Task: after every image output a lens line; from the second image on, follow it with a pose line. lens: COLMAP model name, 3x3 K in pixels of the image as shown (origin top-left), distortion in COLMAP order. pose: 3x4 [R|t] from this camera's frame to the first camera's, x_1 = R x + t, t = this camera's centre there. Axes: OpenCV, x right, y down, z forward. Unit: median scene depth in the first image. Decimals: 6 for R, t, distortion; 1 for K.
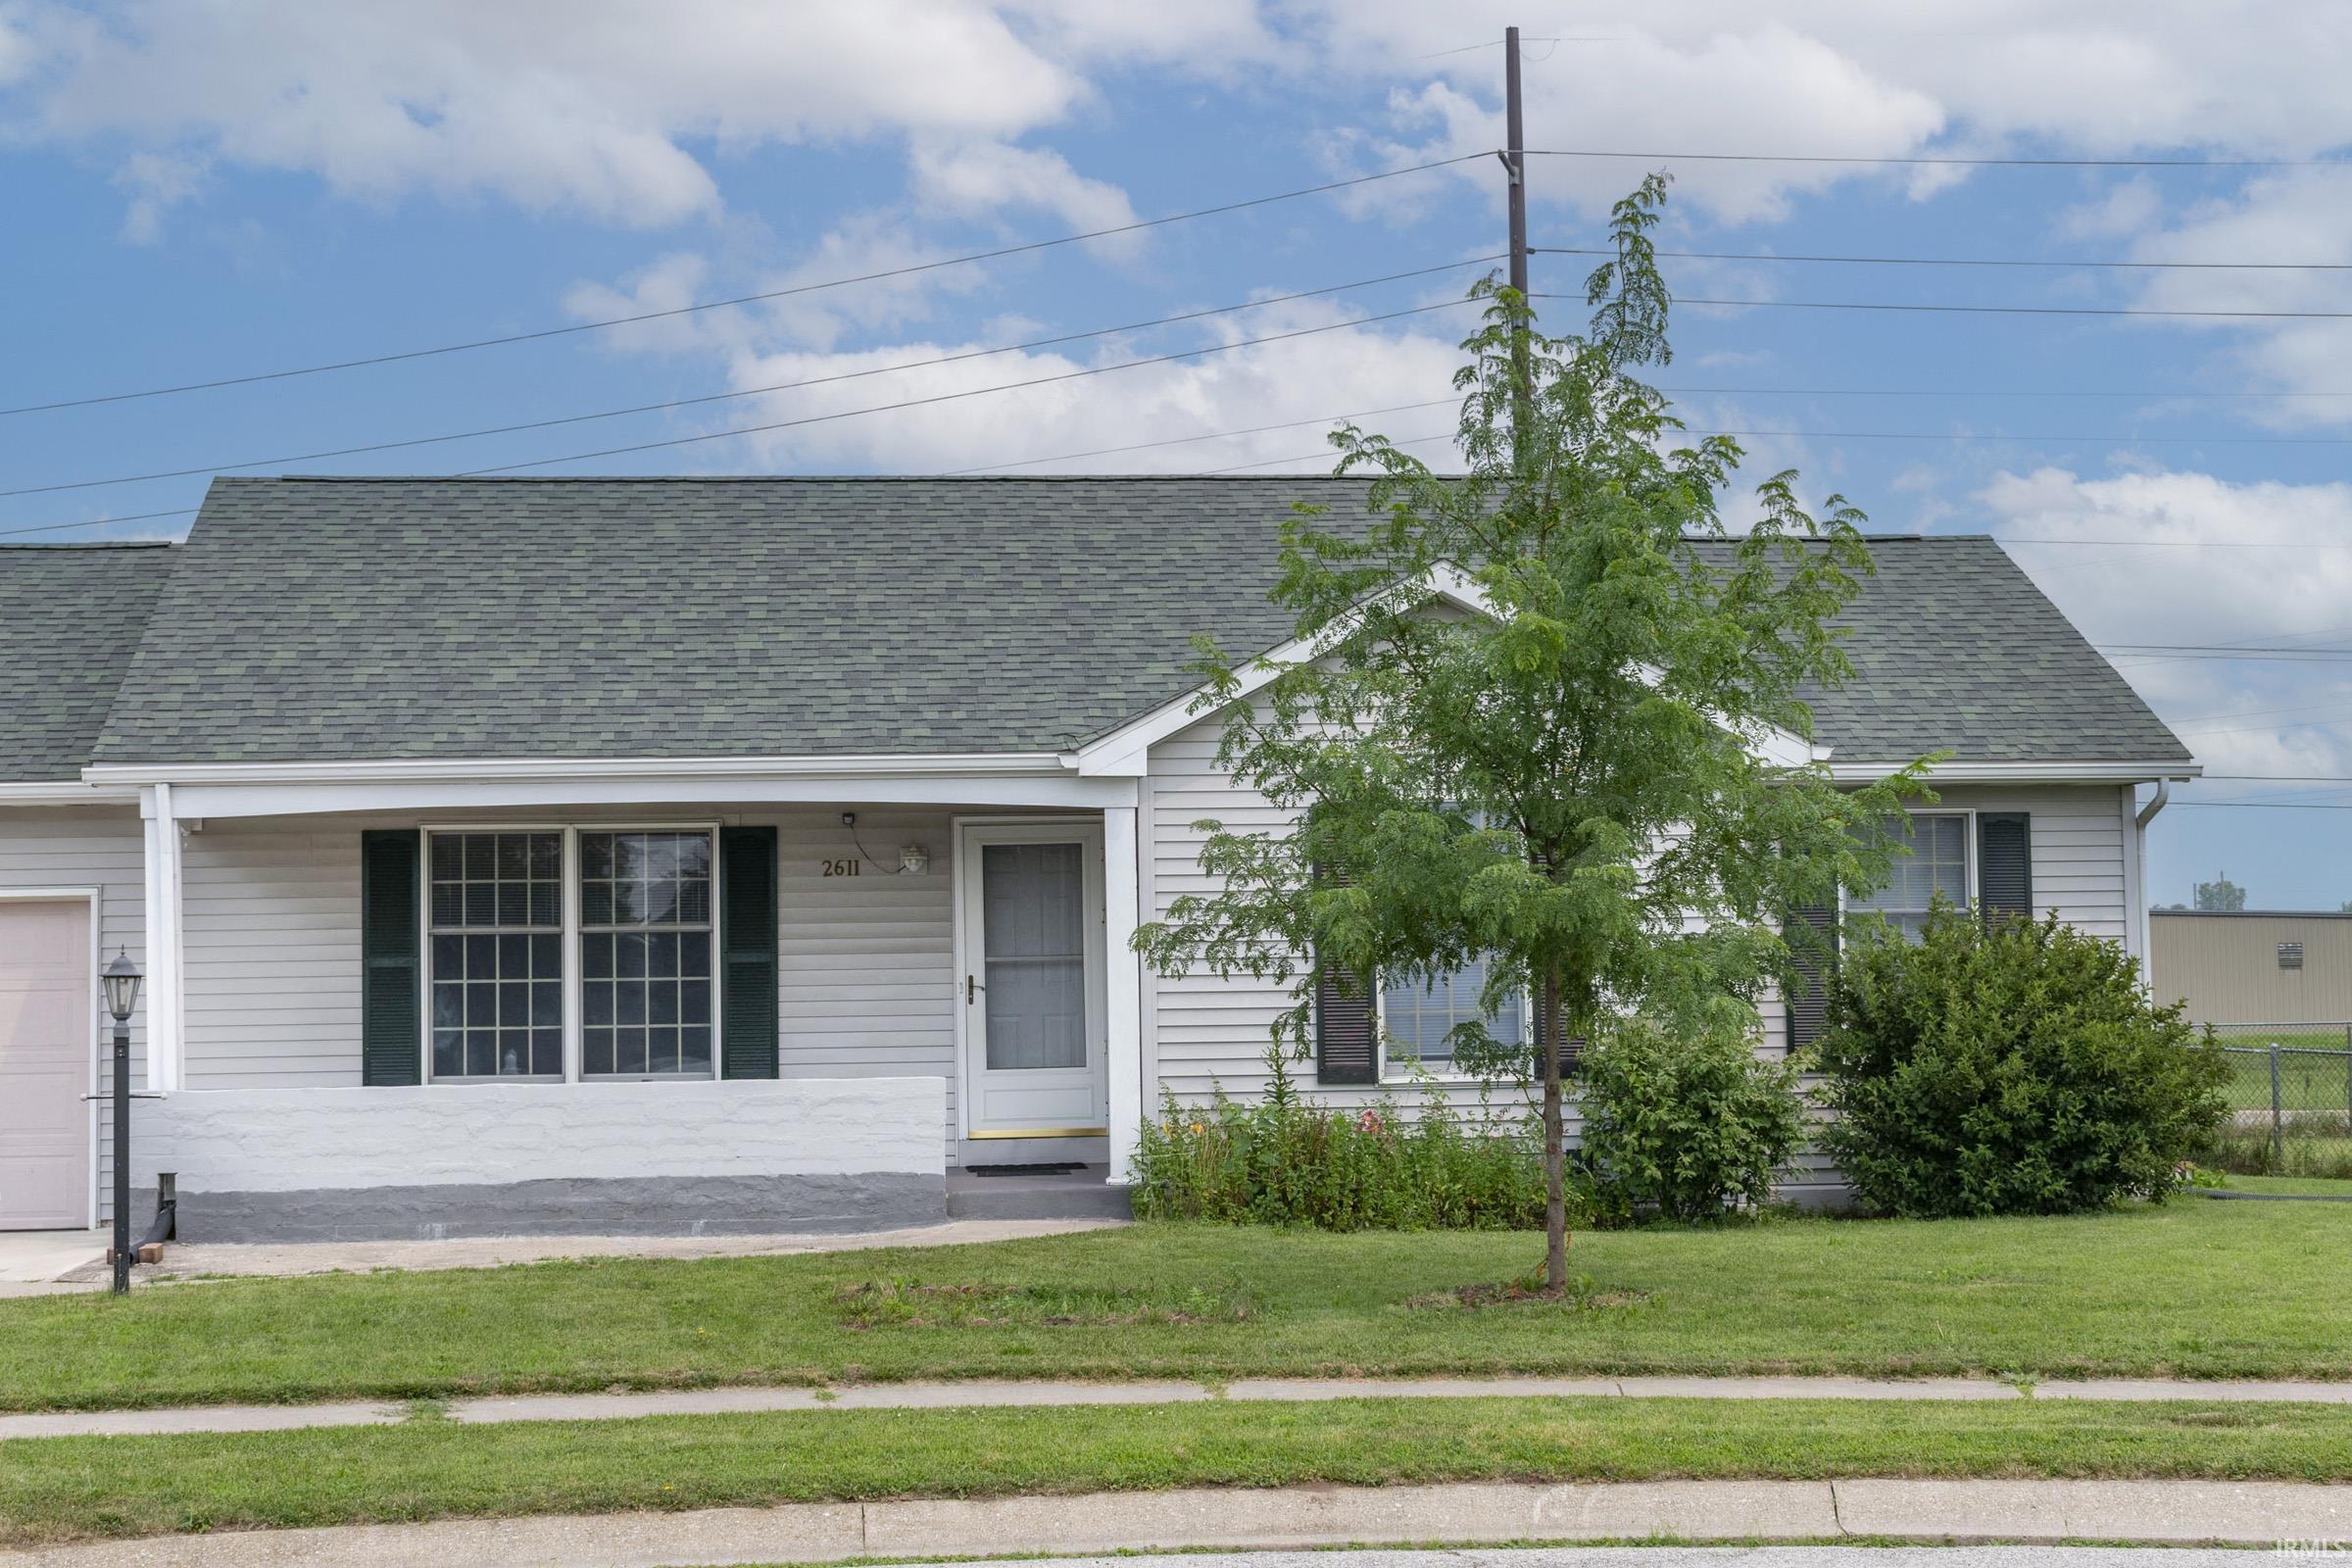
lens RADIAL K [[3653.7, 0, 1166.5], [0, 3653.7, 760.1], [0, 0, 1]] dist [0.002014, 0.000000]
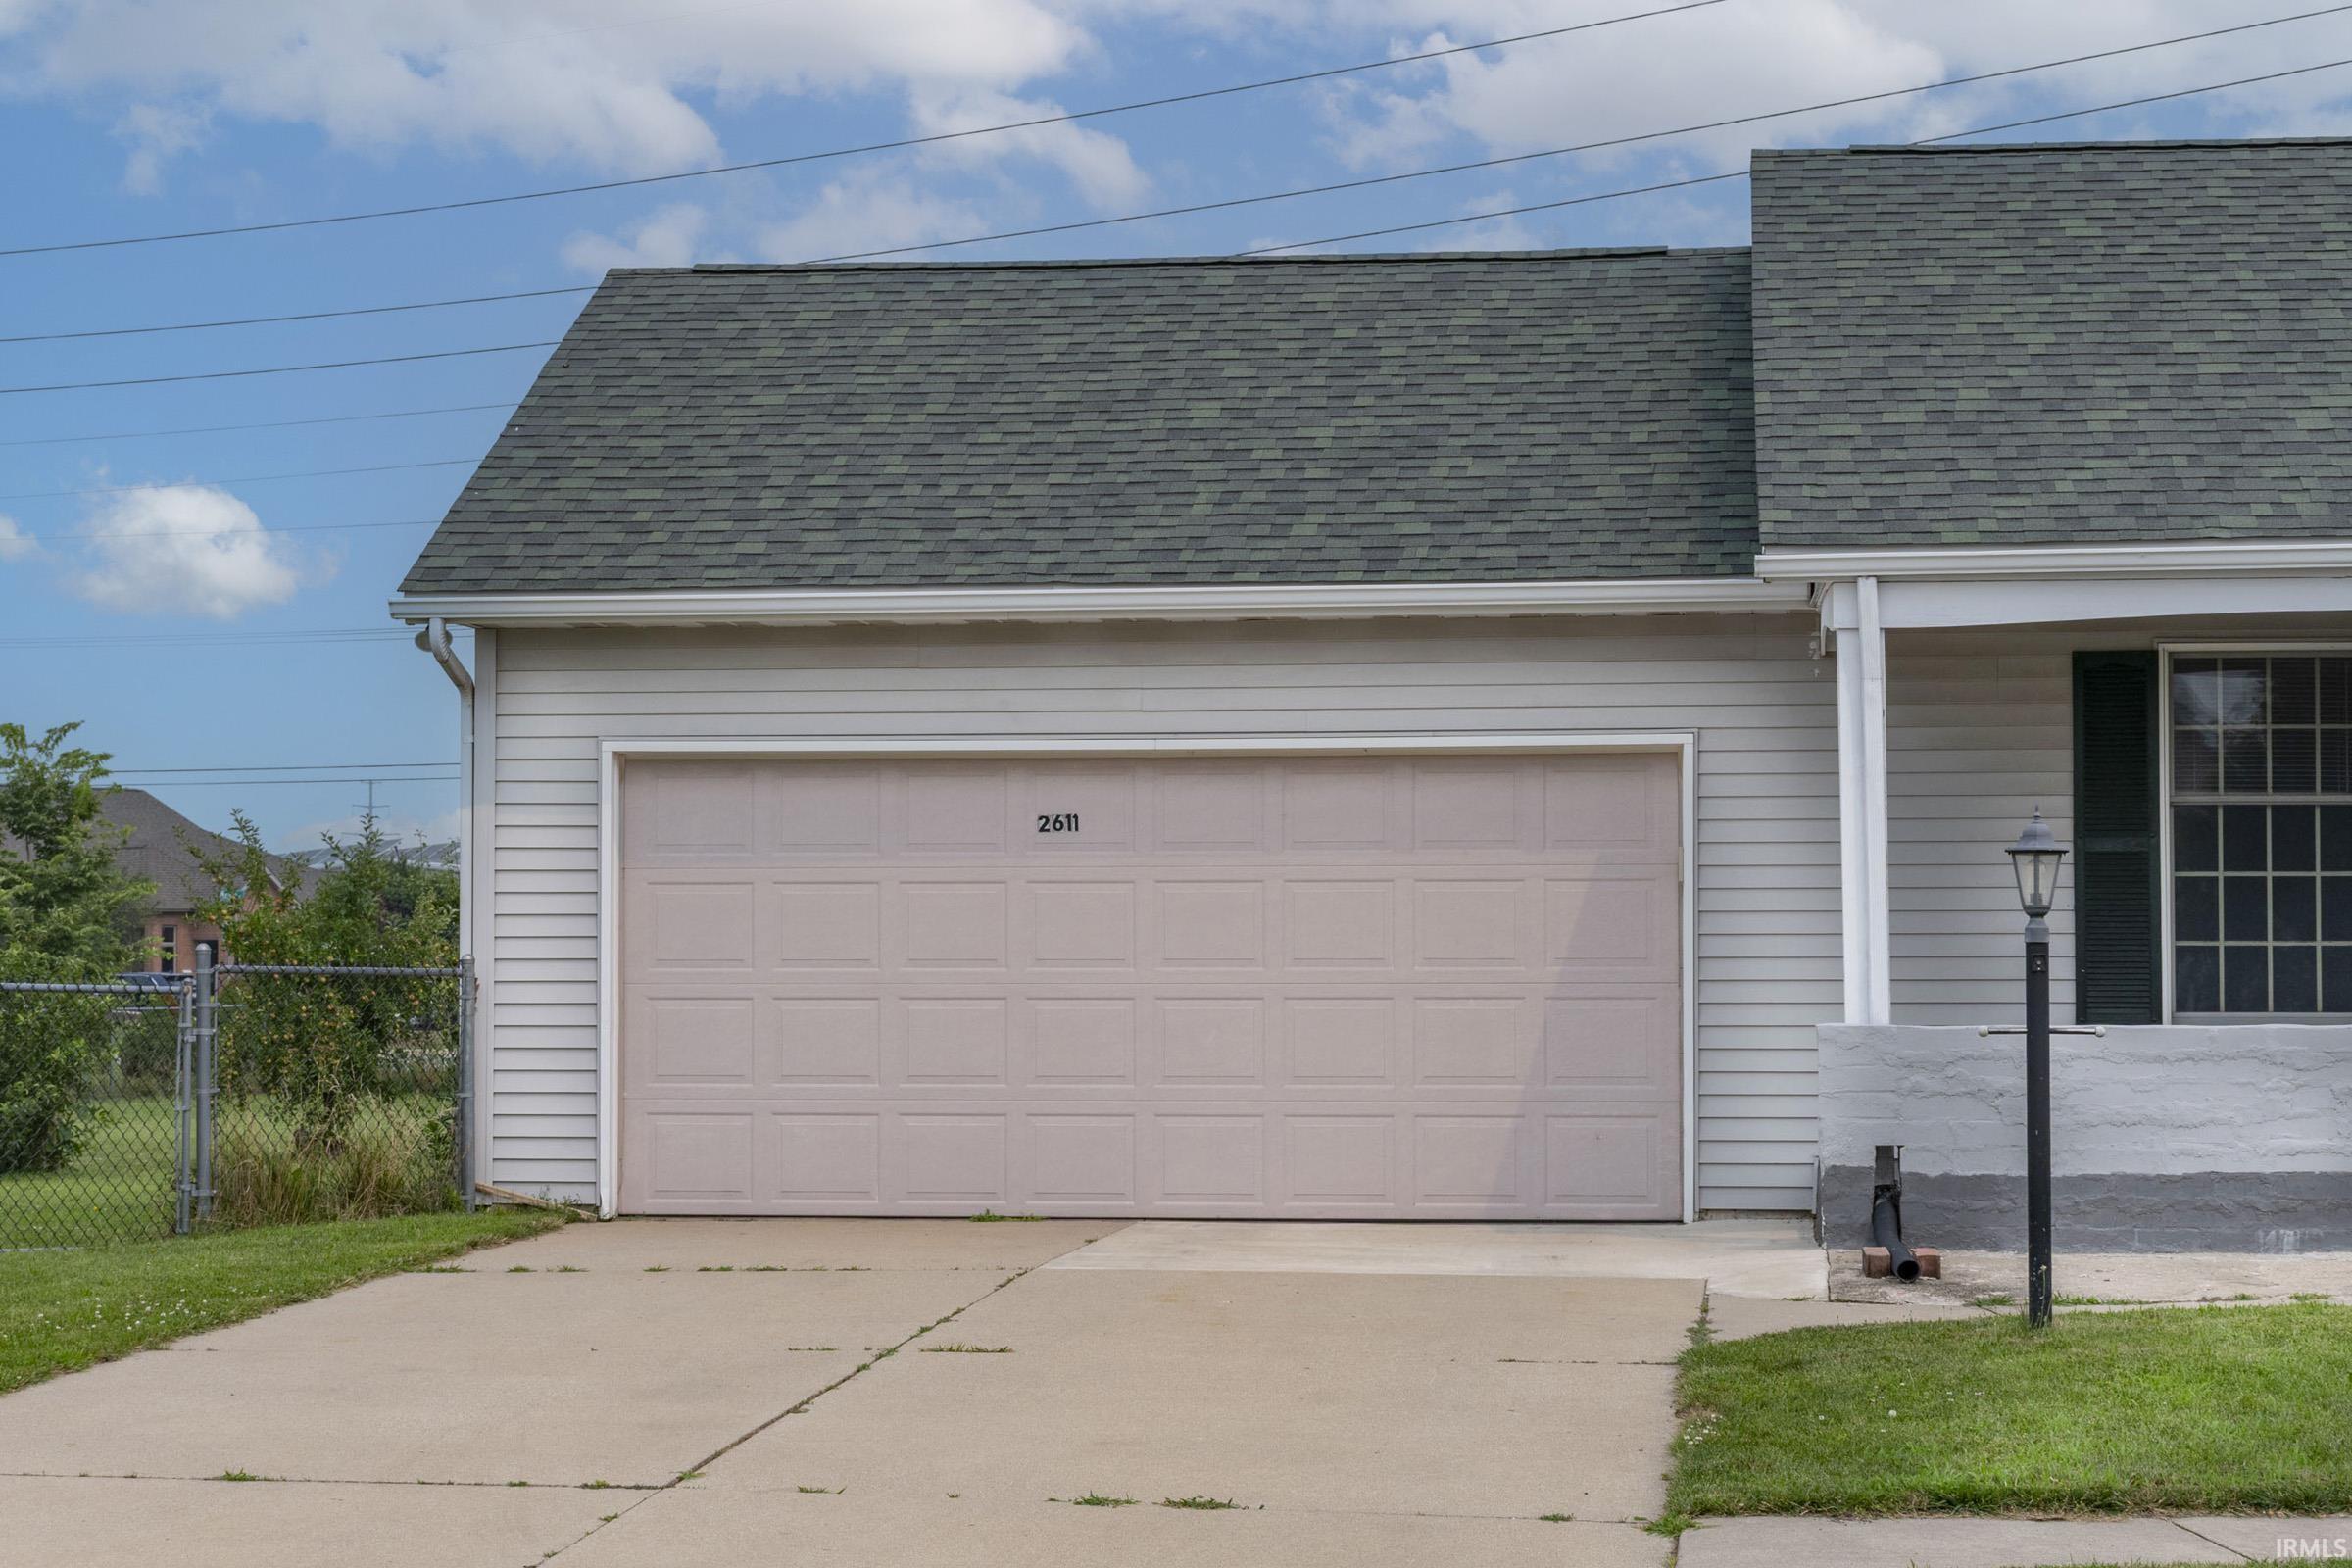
lens RADIAL K [[4841.2, 0, 1166.4], [0, 4841.2, 786.3], [0, 0, 1]] dist [0.009483, 0.000000]
pose [[0.976183, 0.006722, -0.216843, -0.195582], [0.001240, 0.999331, 0.036564, 0.011508], [0.216943, -0.035962, 0.975522, 0.081669]]
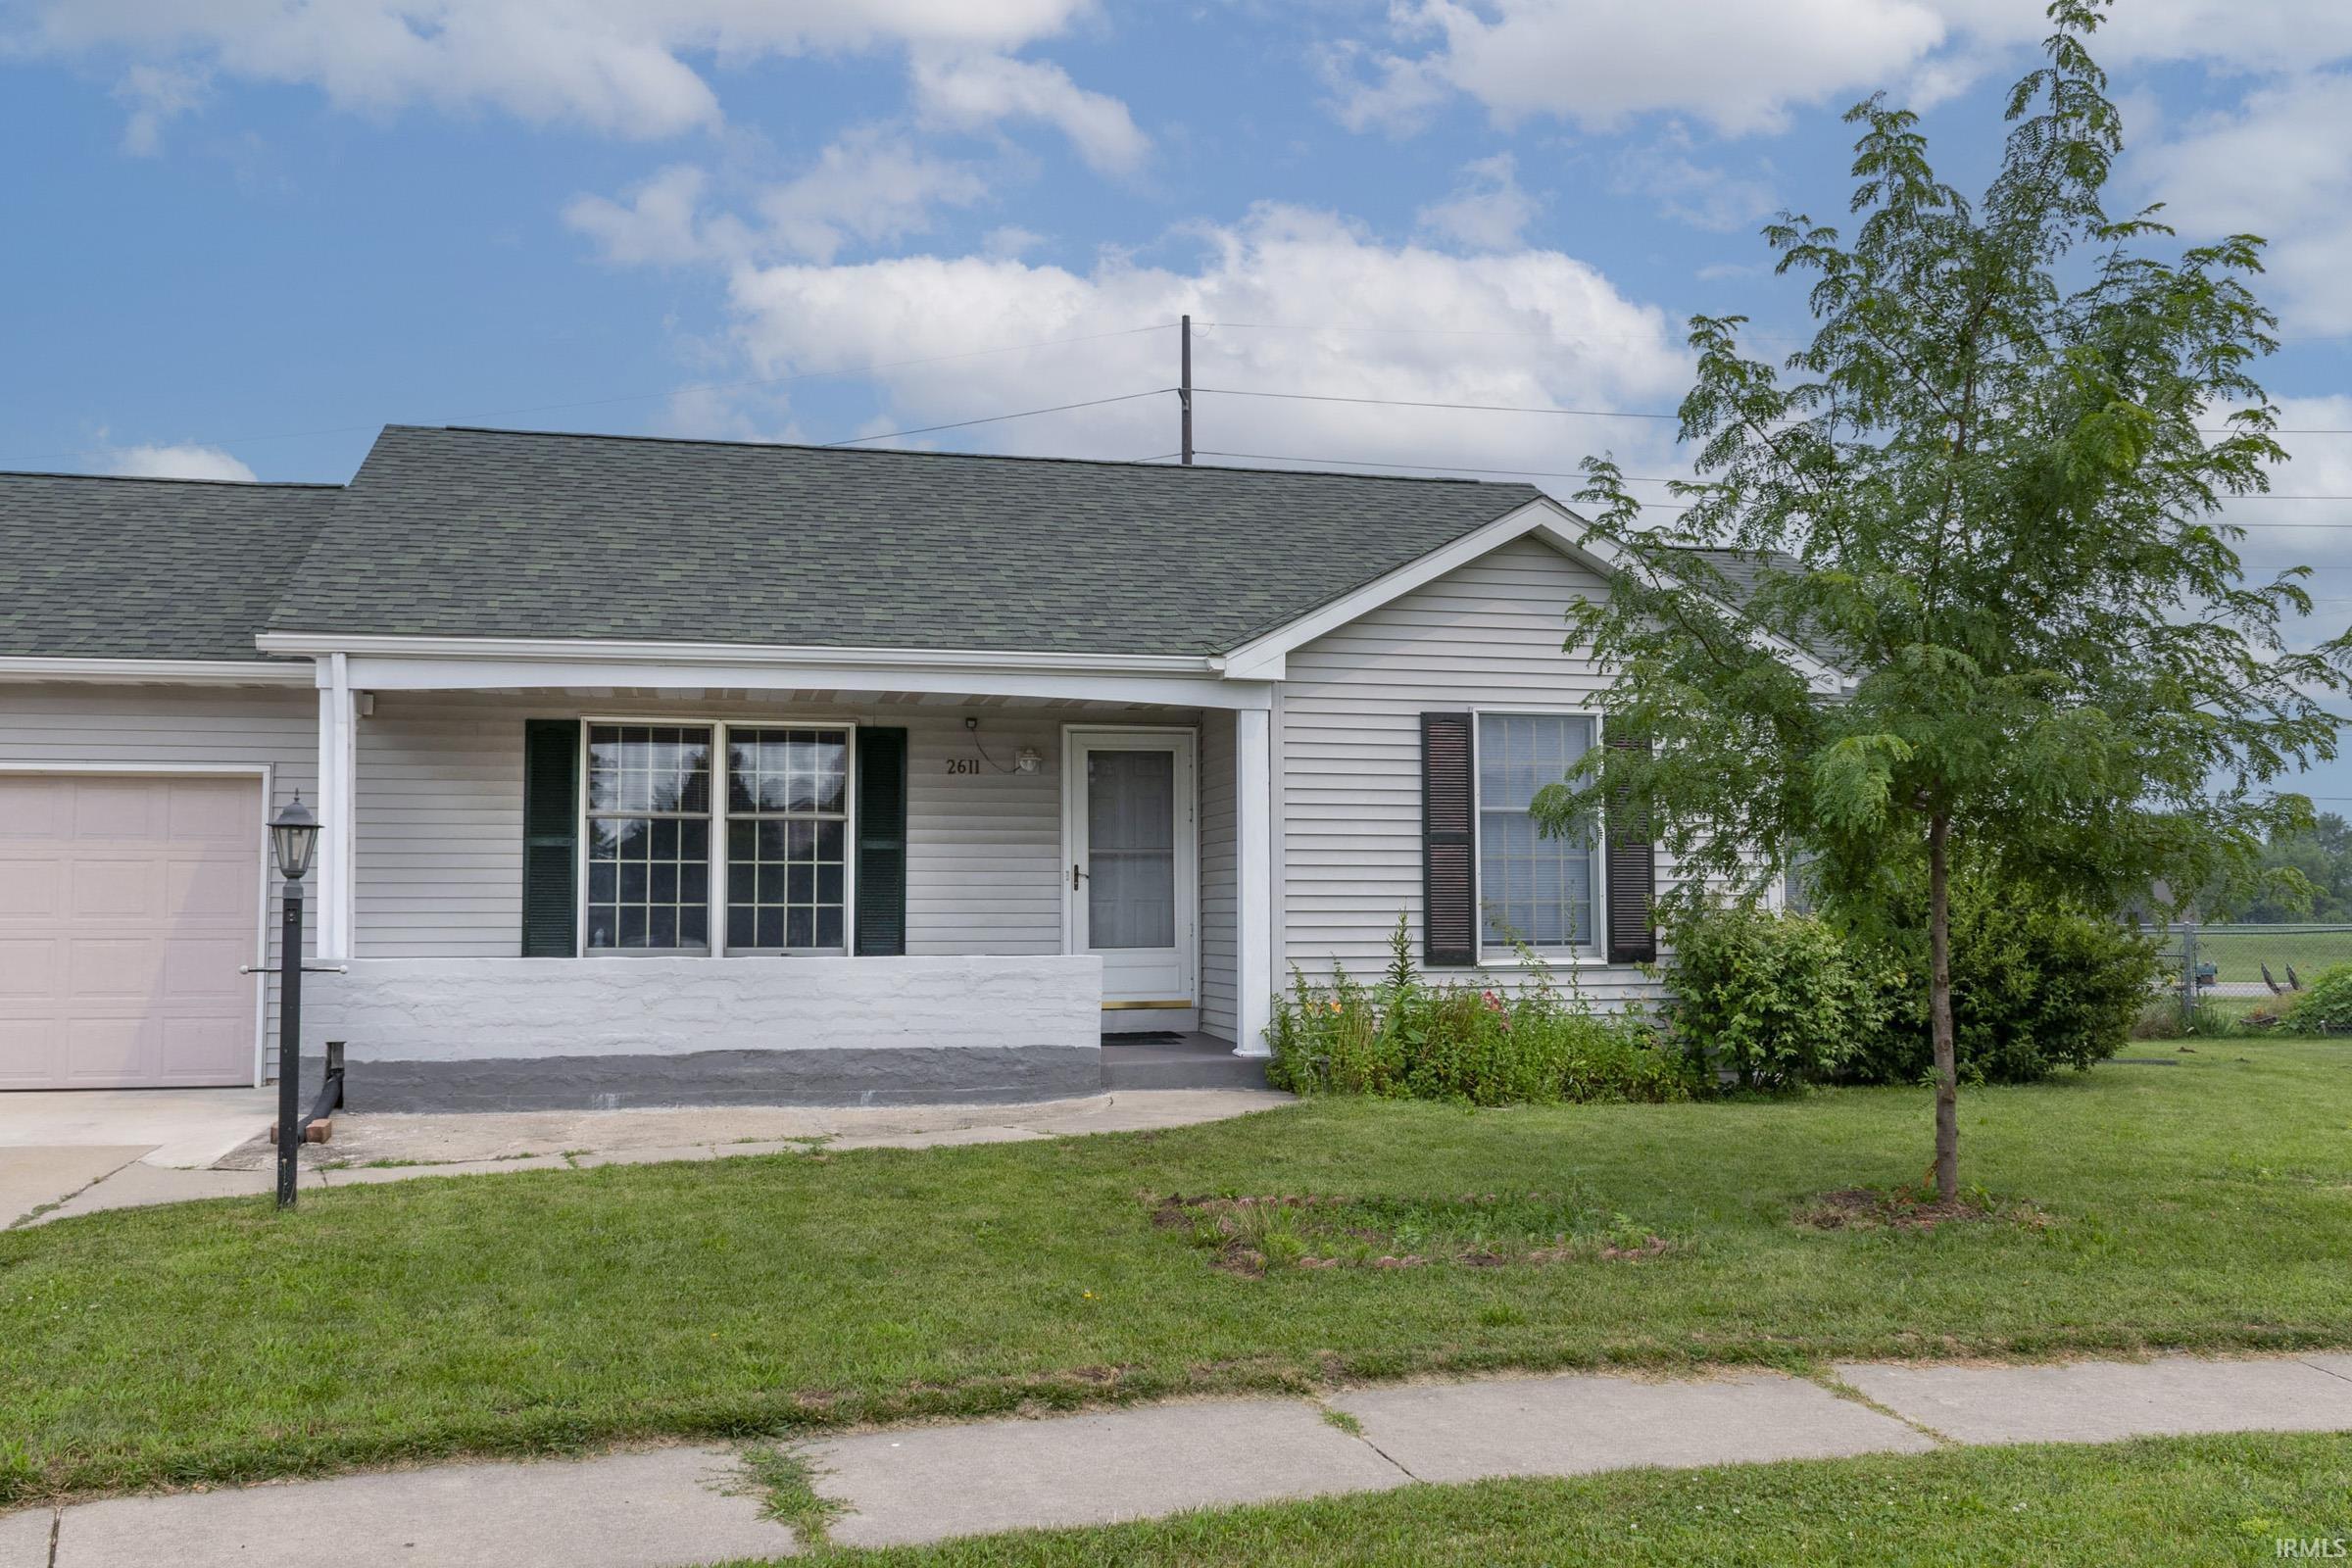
lens RADIAL K [[1956.3, 0, 1154.4], [0, 1956.3, 783.8], [0, 0, 1]] dist [-0.040233, 0.015114]
pose [[0.989846, 0.024237, 0.140061, -0.120249], [-0.024452, 0.999701, -0.000184, 0.034993], [-0.140024, -0.003243, 0.990143, 0.416634]]
